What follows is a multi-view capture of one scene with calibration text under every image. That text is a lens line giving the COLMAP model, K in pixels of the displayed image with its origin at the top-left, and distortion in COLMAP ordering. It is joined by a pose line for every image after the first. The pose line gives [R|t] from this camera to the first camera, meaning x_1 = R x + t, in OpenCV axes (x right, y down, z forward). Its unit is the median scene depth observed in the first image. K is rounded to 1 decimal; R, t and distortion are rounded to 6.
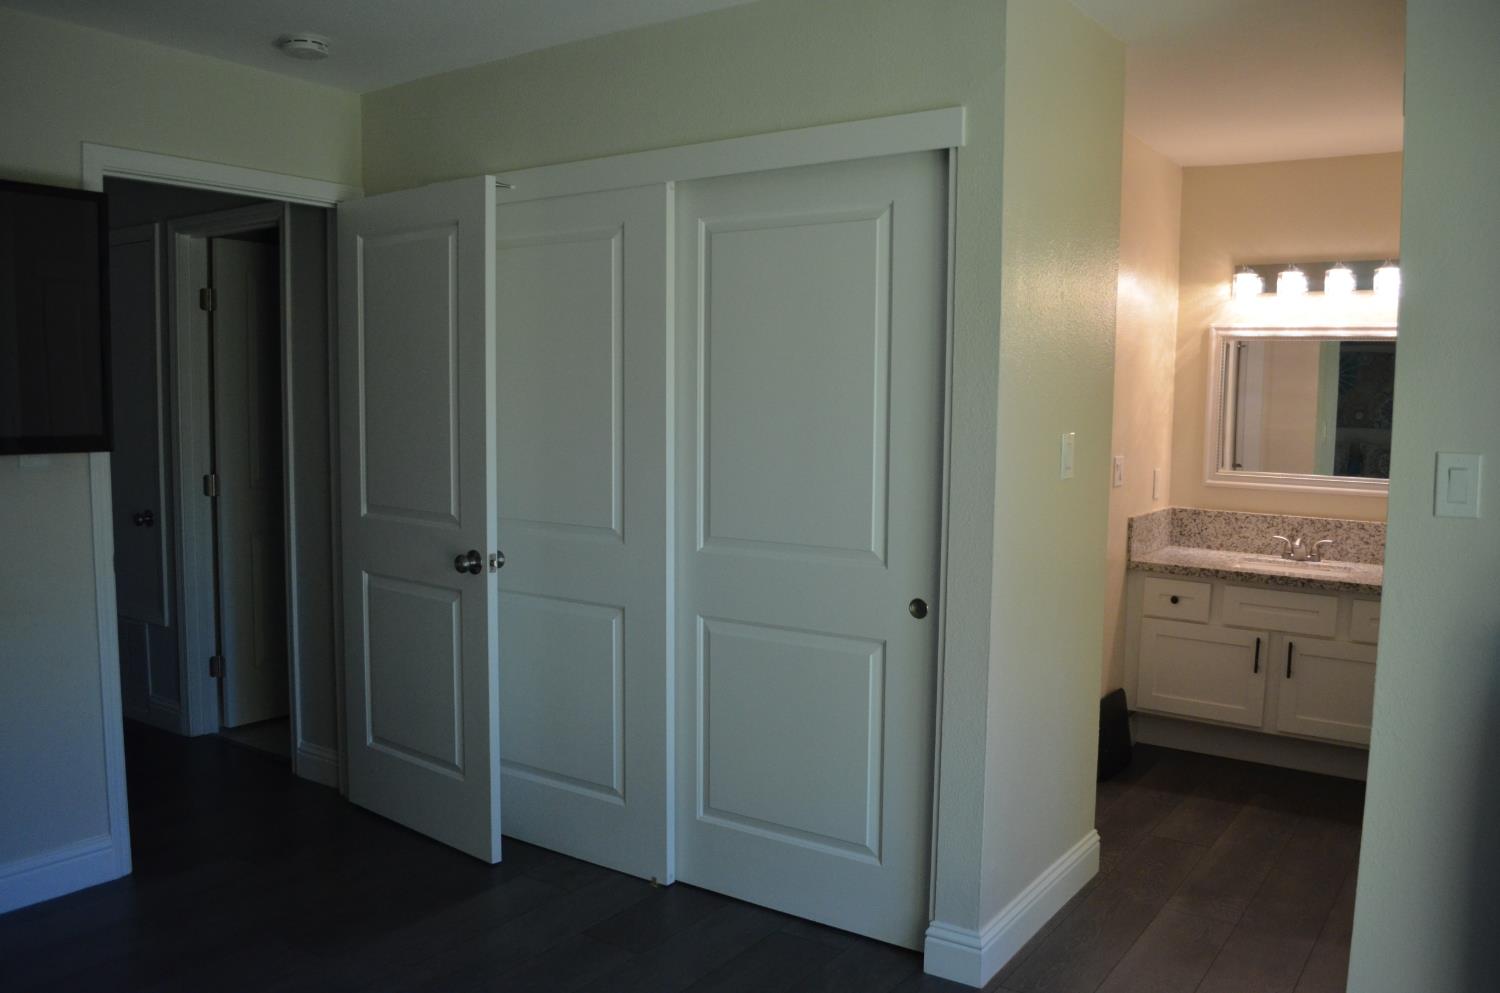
lens RADIAL K [[1177.3, 0, 768.6], [0, 1177.3, 504.7], [0, 0, 1]] dist [-0.081266, 0.009440]
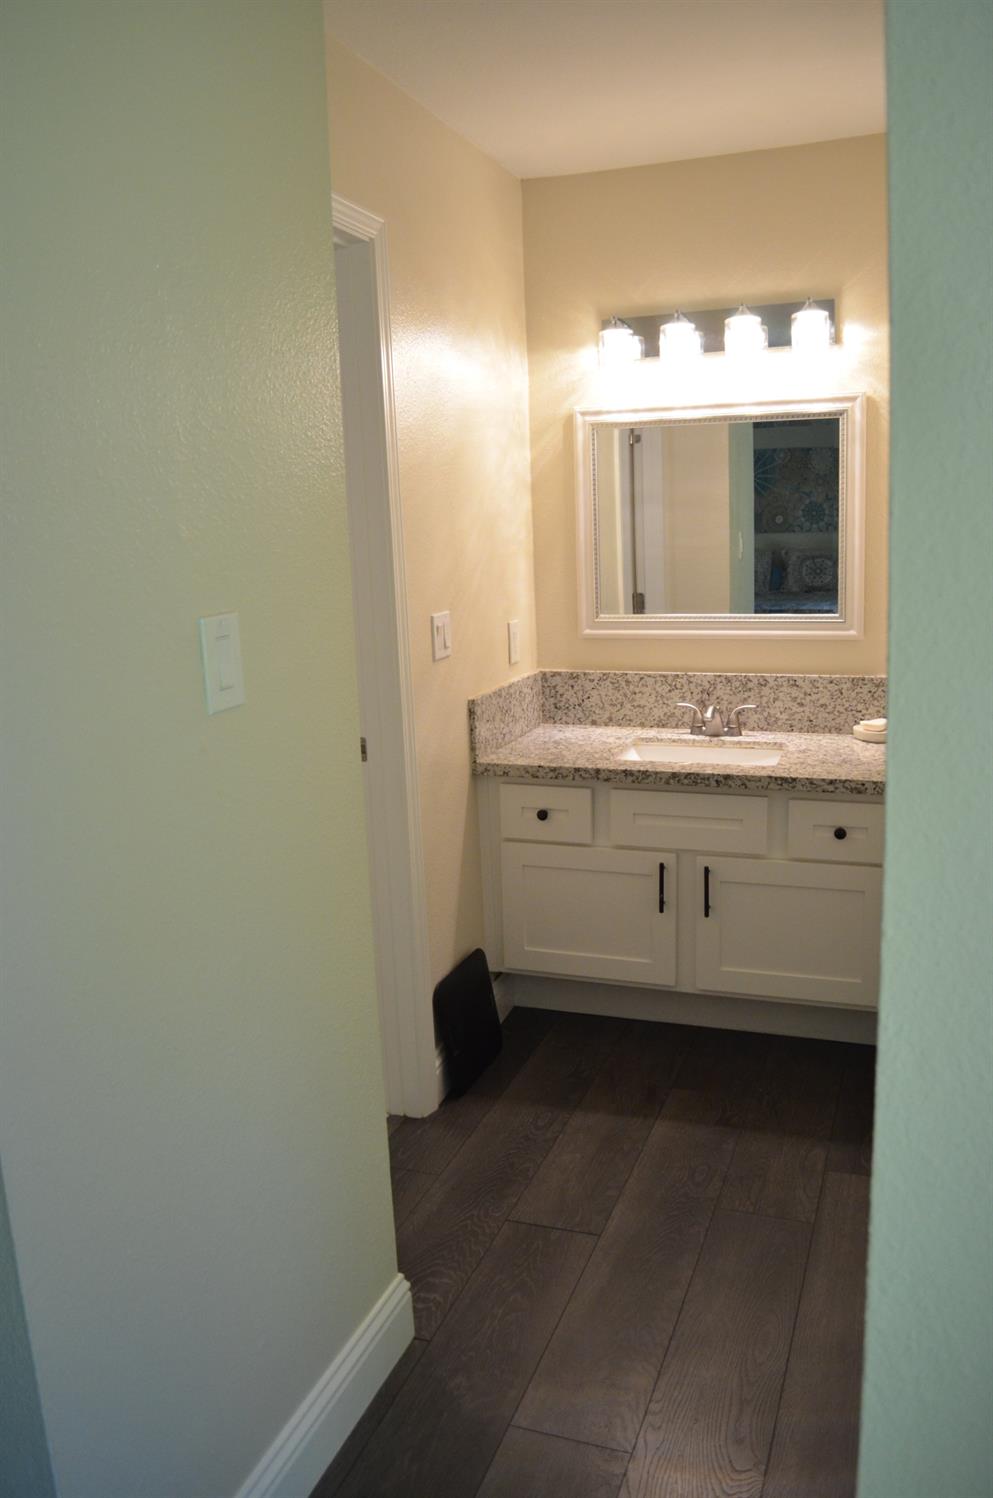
lens RADIAL K [[1175.8, 0, 497.2], [0, 1175.8, 728.3], [0, 0, 1]] dist [-0.081266, 0.009440]
pose [[0.969681, -0.094734, 0.225266, 0.164041], [0.075607, 0.992876, 0.092087, -0.032890], [-0.232385, -0.072264, 0.969936, 0.324690]]
